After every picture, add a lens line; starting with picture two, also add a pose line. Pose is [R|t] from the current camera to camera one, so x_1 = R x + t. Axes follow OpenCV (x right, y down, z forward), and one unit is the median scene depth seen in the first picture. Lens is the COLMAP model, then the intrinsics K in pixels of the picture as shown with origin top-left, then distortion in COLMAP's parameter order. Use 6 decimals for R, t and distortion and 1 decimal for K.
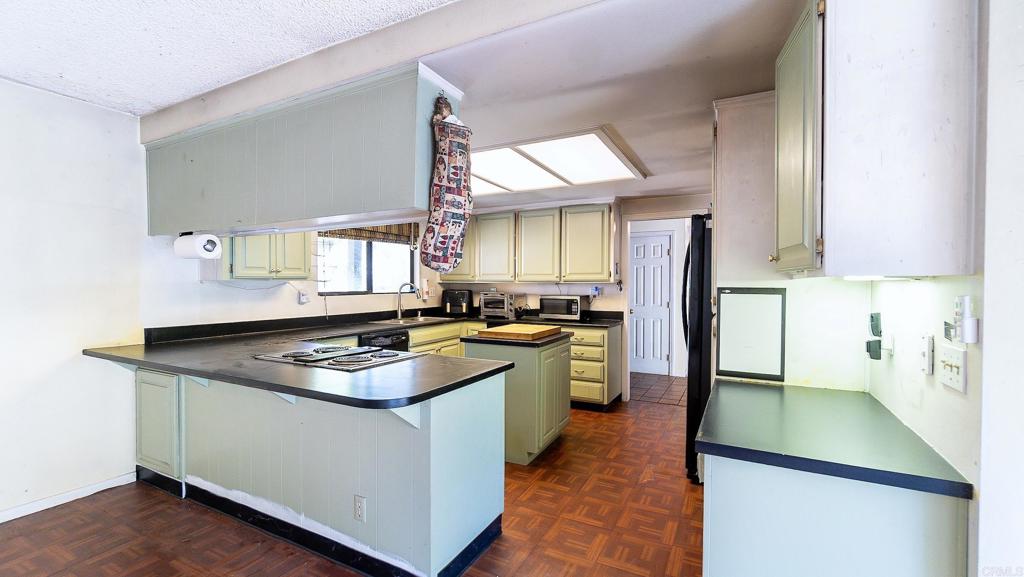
lens RADIAL K [[445.9, 0, 512.0], [0, 445.9, 288.5], [0, 0, 1]] dist [0.000140, 0.000070]
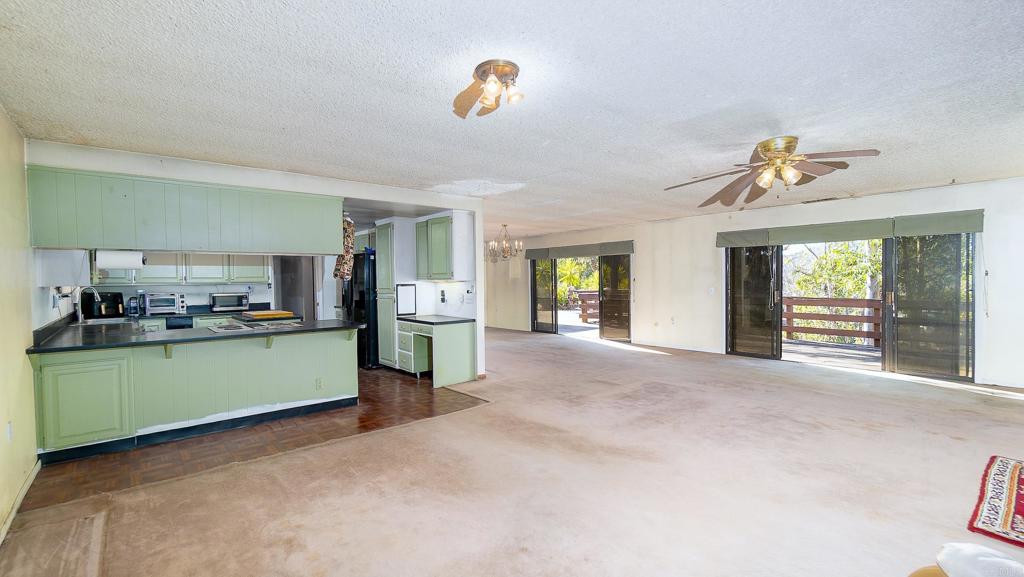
lens RADIAL K [[445.9, 0, 512.0], [0, 445.9, 288.5], [0, 0, 1]] dist [0.000140, 0.000070]
pose [[0.367793, -0.025314, 0.929563, -0.871382], [0.022848, 0.999574, 0.018180, -0.004333], [-0.929627, 0.014552, 0.368215, -0.322637]]
